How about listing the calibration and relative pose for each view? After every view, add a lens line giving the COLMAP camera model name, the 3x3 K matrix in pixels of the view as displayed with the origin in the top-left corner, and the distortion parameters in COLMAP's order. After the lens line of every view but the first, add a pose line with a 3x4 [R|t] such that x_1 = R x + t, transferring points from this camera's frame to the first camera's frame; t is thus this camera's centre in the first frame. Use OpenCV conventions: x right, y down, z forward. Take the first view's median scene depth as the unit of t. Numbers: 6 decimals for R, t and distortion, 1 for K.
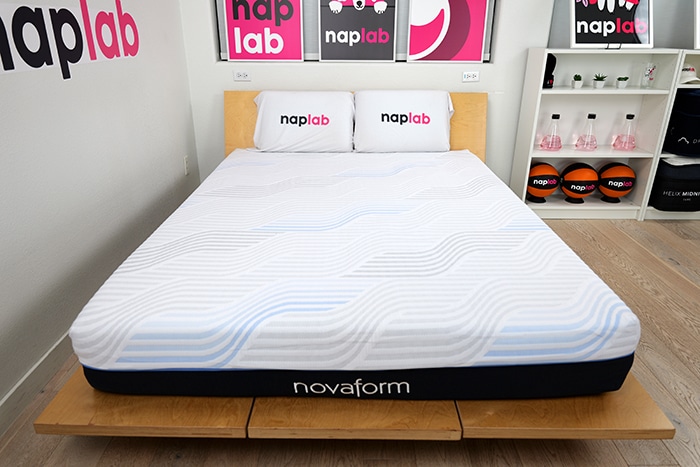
lens RADIAL K [[489.9, 0, 350.9], [0, 489.9, 235.1], [0, 0, 1]] dist [0.024297, -0.001589]
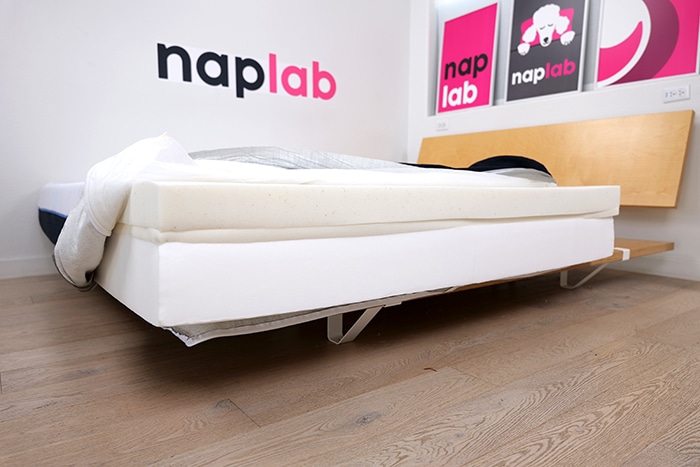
lens RADIAL K [[489.9, 0, 348.2], [0, 489.9, 233.8], [0, 0, 1]] dist [0.024297, -0.001589]
pose [[0.592327, 0.073697, -0.802320, 0.593137], [-0.309005, 0.940438, -0.141745, 0.137328], [0.744086, 0.331881, 0.579820, 0.292520]]
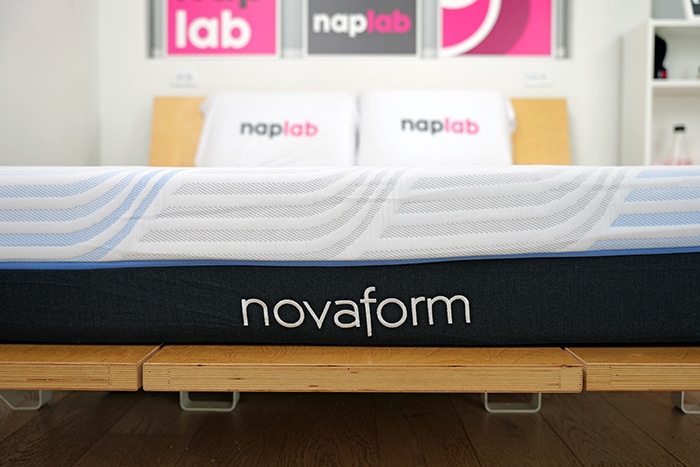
lens RADIAL K [[792.0, 0, 351.8], [0, 792.0, 232.1], [0, 0, 1]] dist [0.024586, 0.000000]
pose [[0.999991, -0.004044, -0.000981, -0.000614], [0.003474, 0.941016, -0.338345, 0.231624], [0.002292, 0.338339, 0.941022, 0.093037]]
